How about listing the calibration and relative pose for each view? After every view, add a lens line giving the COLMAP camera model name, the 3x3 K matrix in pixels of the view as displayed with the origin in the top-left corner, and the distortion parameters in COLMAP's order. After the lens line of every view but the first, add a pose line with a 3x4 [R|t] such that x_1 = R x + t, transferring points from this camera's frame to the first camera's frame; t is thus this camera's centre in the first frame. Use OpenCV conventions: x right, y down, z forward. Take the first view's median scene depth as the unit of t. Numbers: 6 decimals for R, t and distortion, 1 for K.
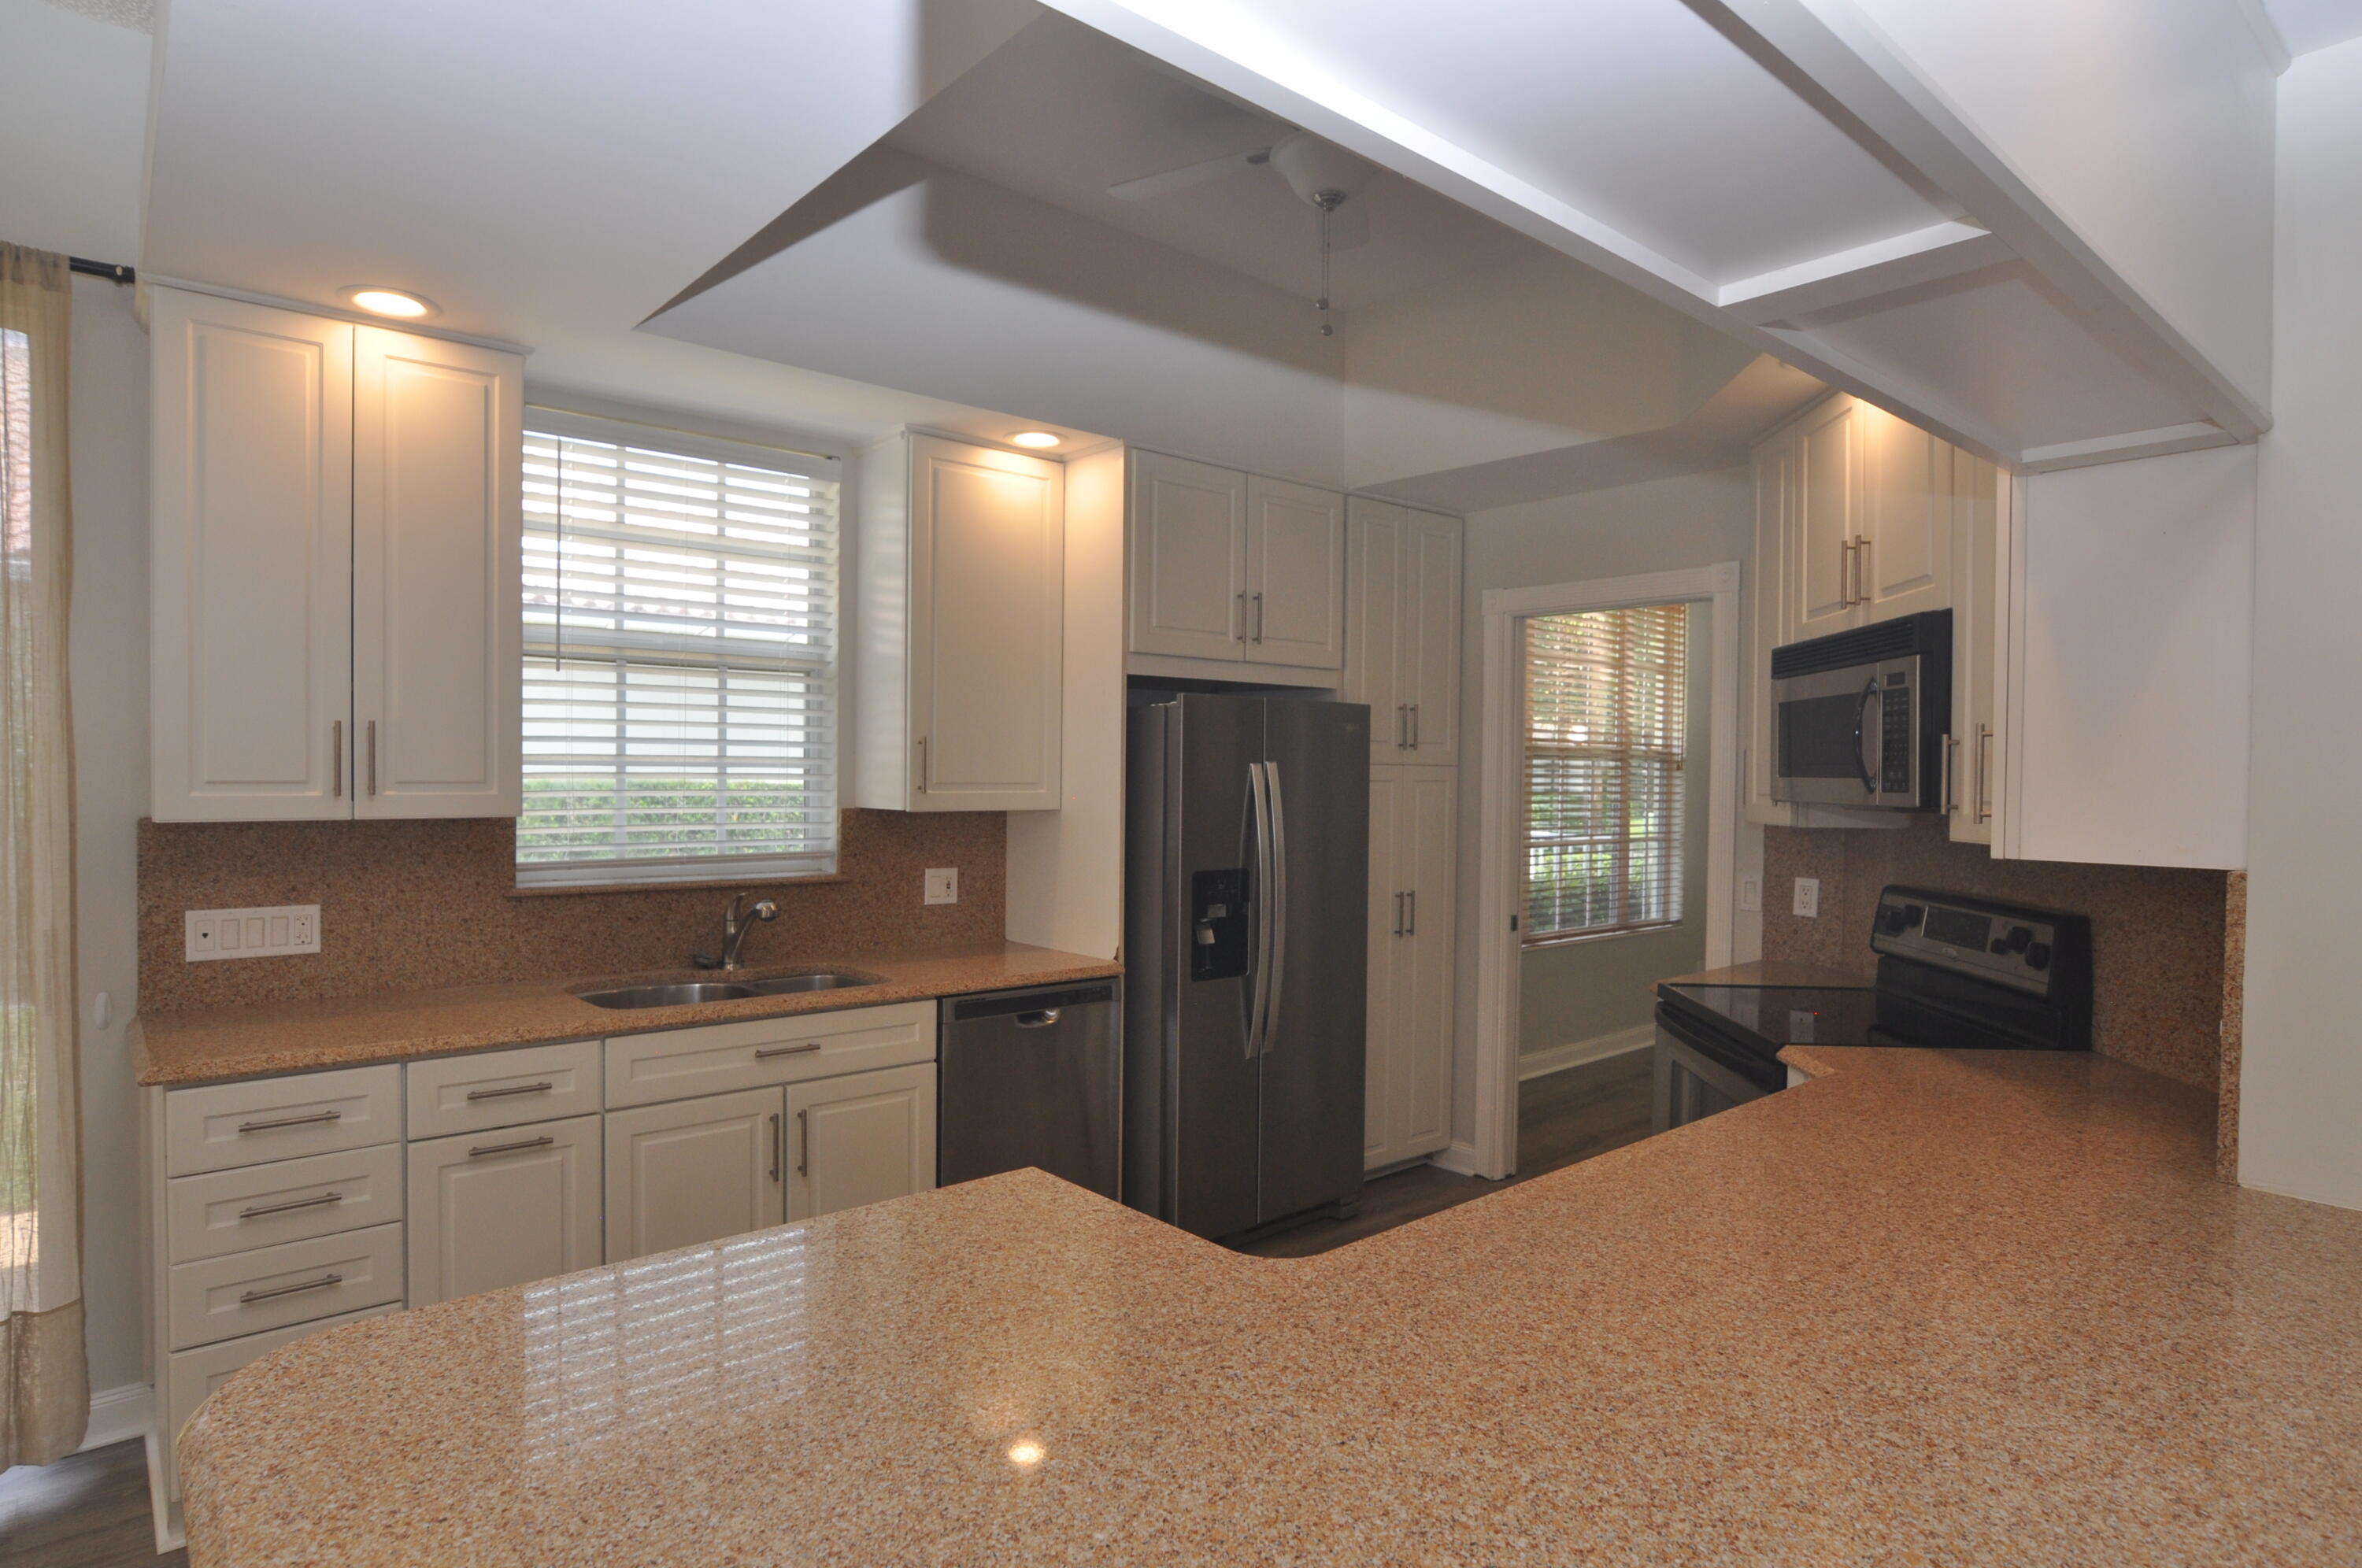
lens RADIAL K [[1260.6, 0, 1166.8], [0, 1260.6, 790.9], [0, 0, 1]] dist [-0.021455, 0.005326]
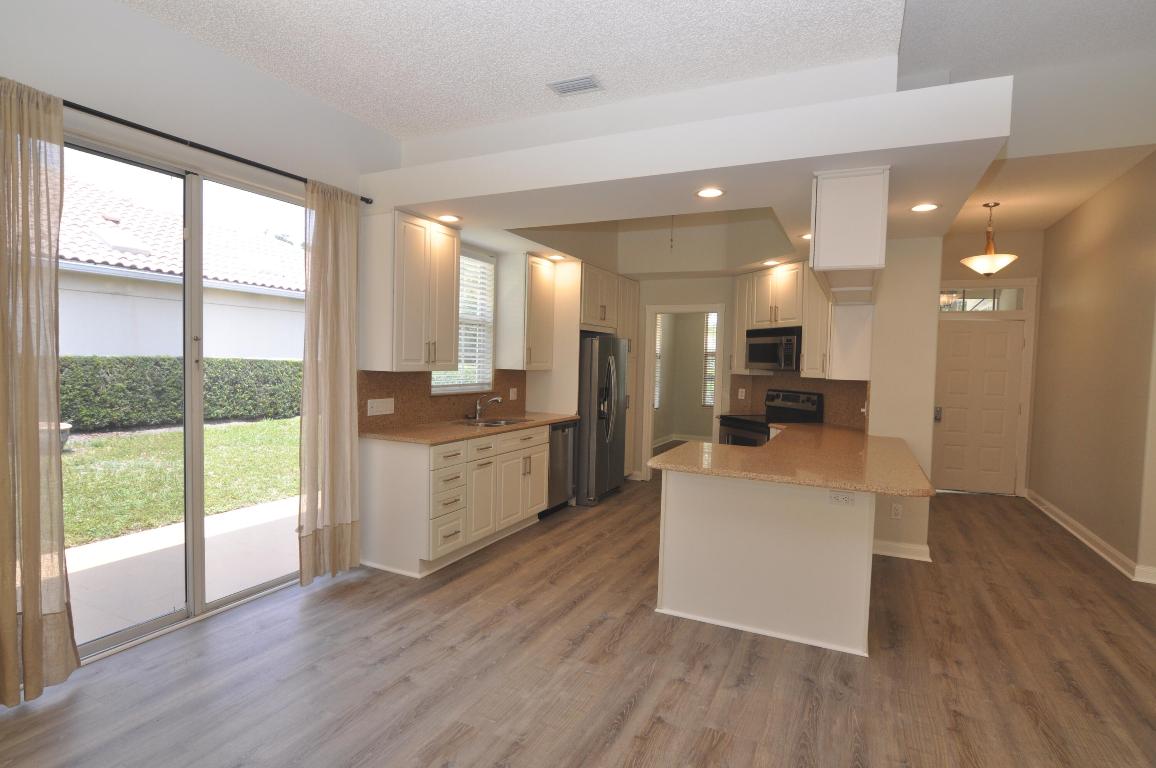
lens RADIAL K [[568.5, 0, 577.1], [0, 568.5, 383.4], [0, 0, 1]] dist [-0.010253, 0.005821]
pose [[0.920969, -0.004229, 0.389613, -0.727785], [-0.009142, 0.999431, 0.032458, 0.001930], [-0.389529, -0.033455, 0.920406, -0.456610]]
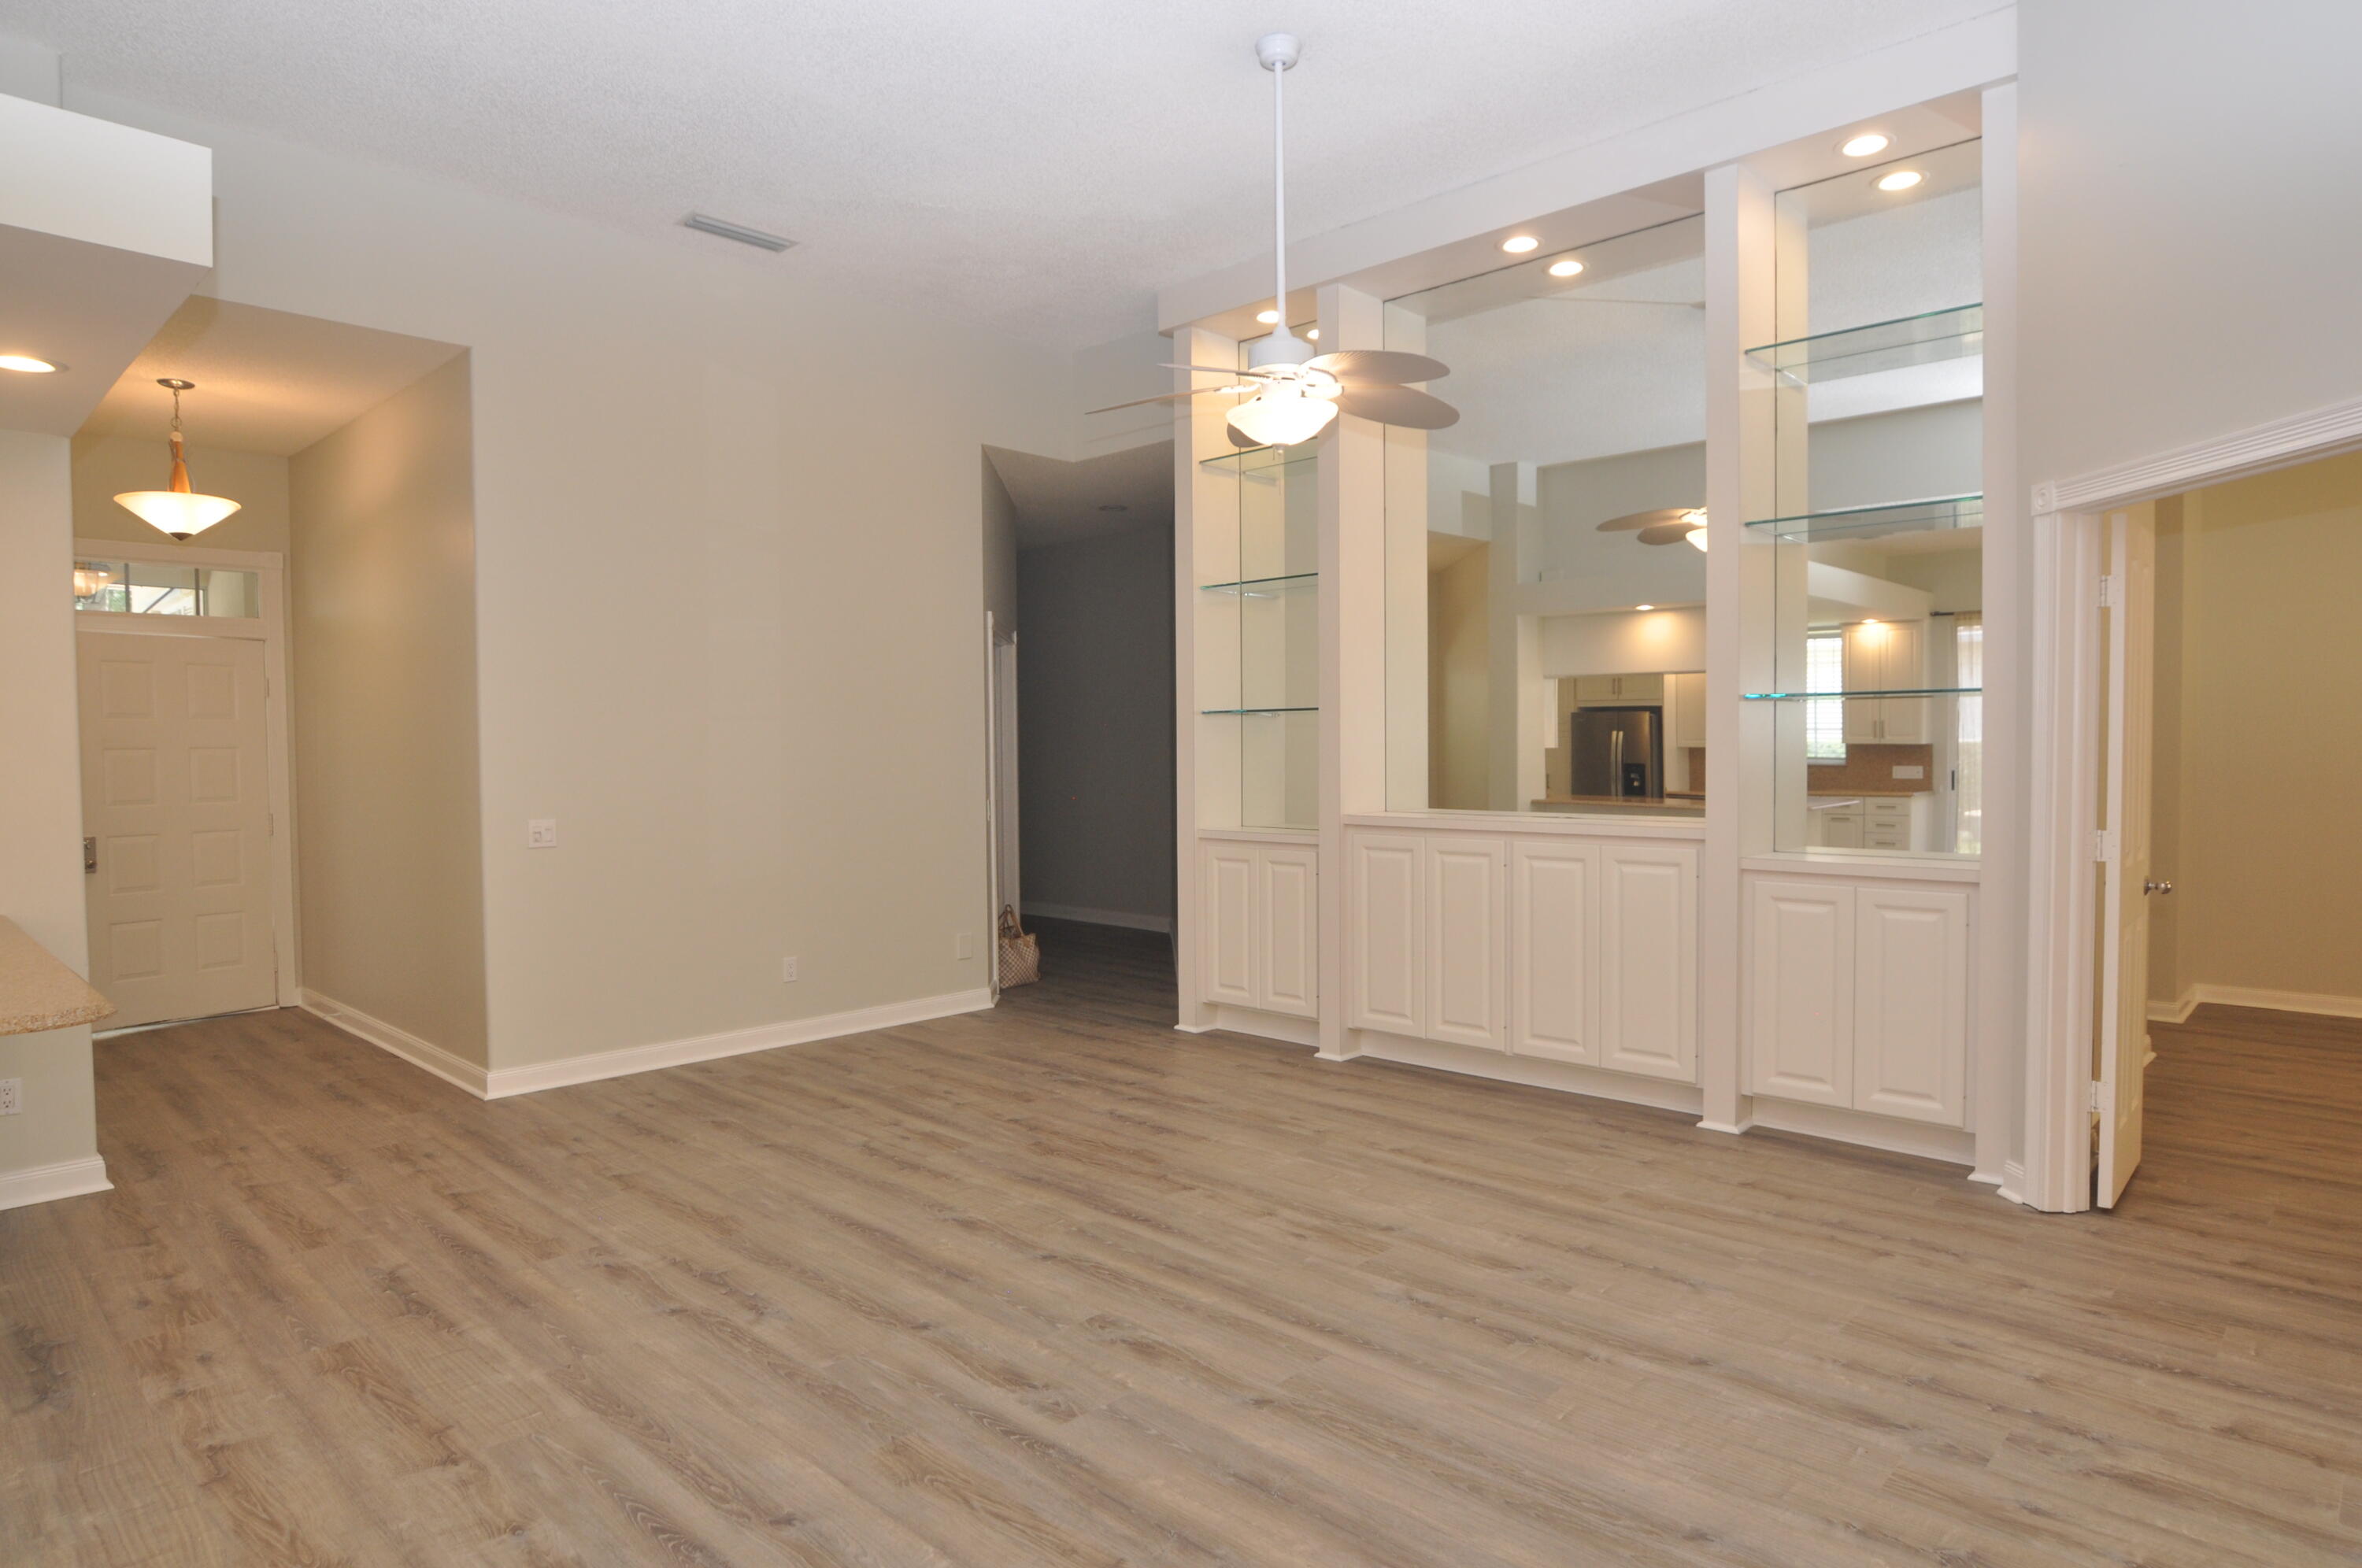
lens RADIAL K [[1260.6, 0, 1176.4], [0, 1260.6, 785.7], [0, 0, 1]] dist [-0.021455, 0.005326]
pose [[-0.125154, -0.044371, 0.991145, -1.109826], [0.020251, 0.998677, 0.047265, 0.028407], [-0.991931, 0.025987, -0.124090, -0.636642]]
